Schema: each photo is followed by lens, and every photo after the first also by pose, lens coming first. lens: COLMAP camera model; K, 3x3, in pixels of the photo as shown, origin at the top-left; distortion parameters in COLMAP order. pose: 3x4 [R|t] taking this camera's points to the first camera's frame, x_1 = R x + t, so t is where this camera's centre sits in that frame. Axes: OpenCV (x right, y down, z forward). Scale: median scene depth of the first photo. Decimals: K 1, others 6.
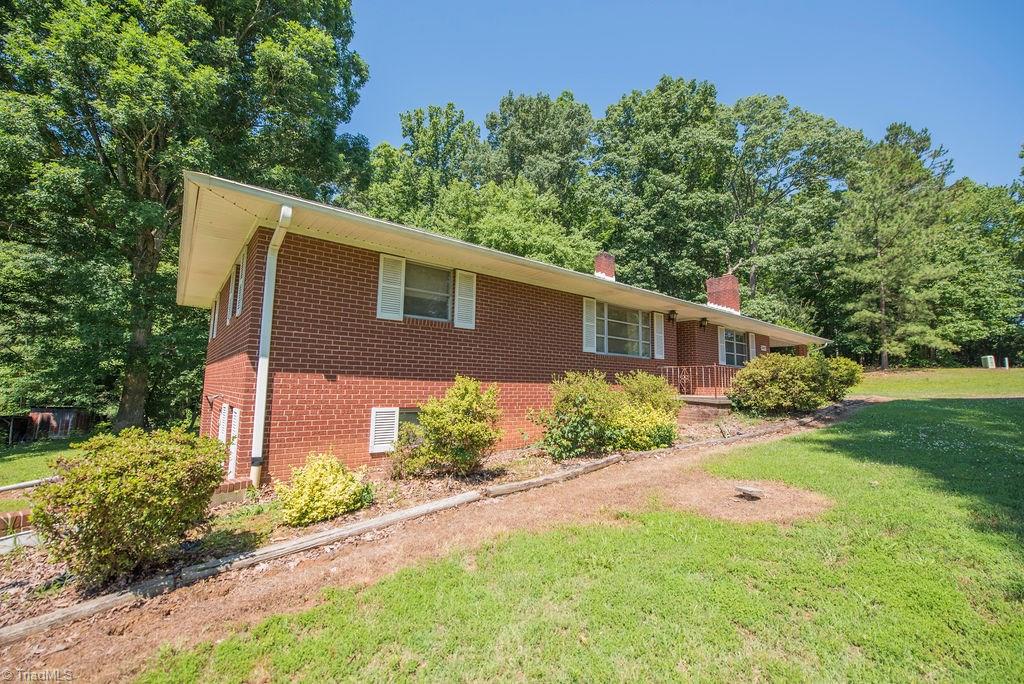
lens RADIAL K [[403.4, 0, 537.5], [0, 403.4, 342.9], [0, 0, 1]] dist [-0.022581, -0.000295]
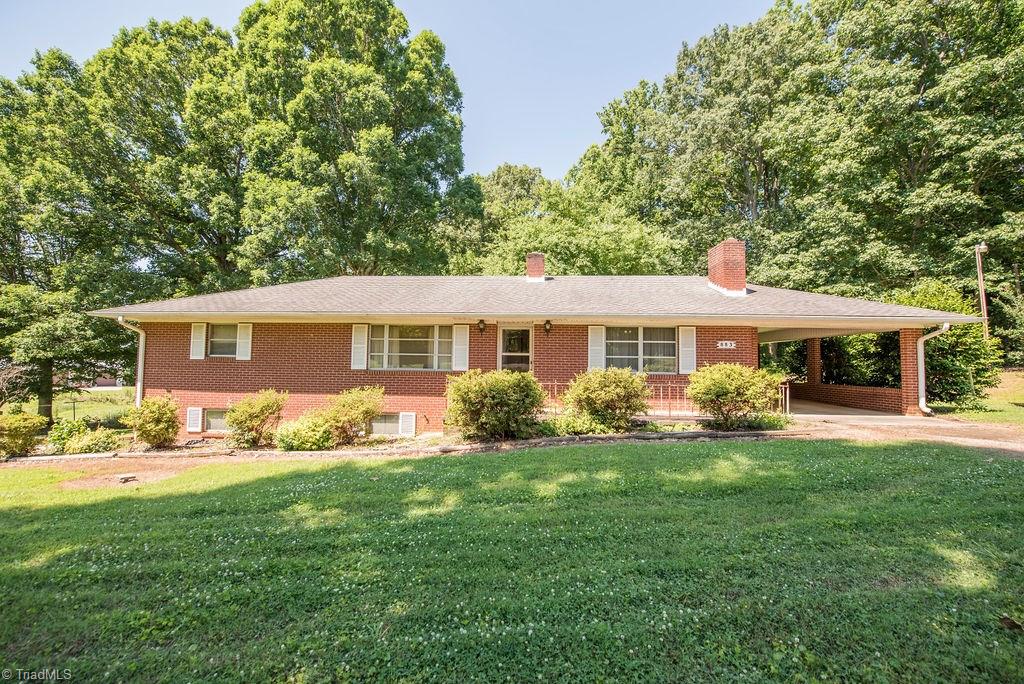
lens RADIAL K [[407.7, 0, 512.0], [0, 407.7, 342.0], [0, 0, 1]] dist [-0.019367, -0.002104]
pose [[0.745461, -0.047406, -0.664861, 1.261713], [0.066720, 0.997765, 0.003666, -0.031010], [0.663202, -0.047092, 0.746958, 0.397725]]
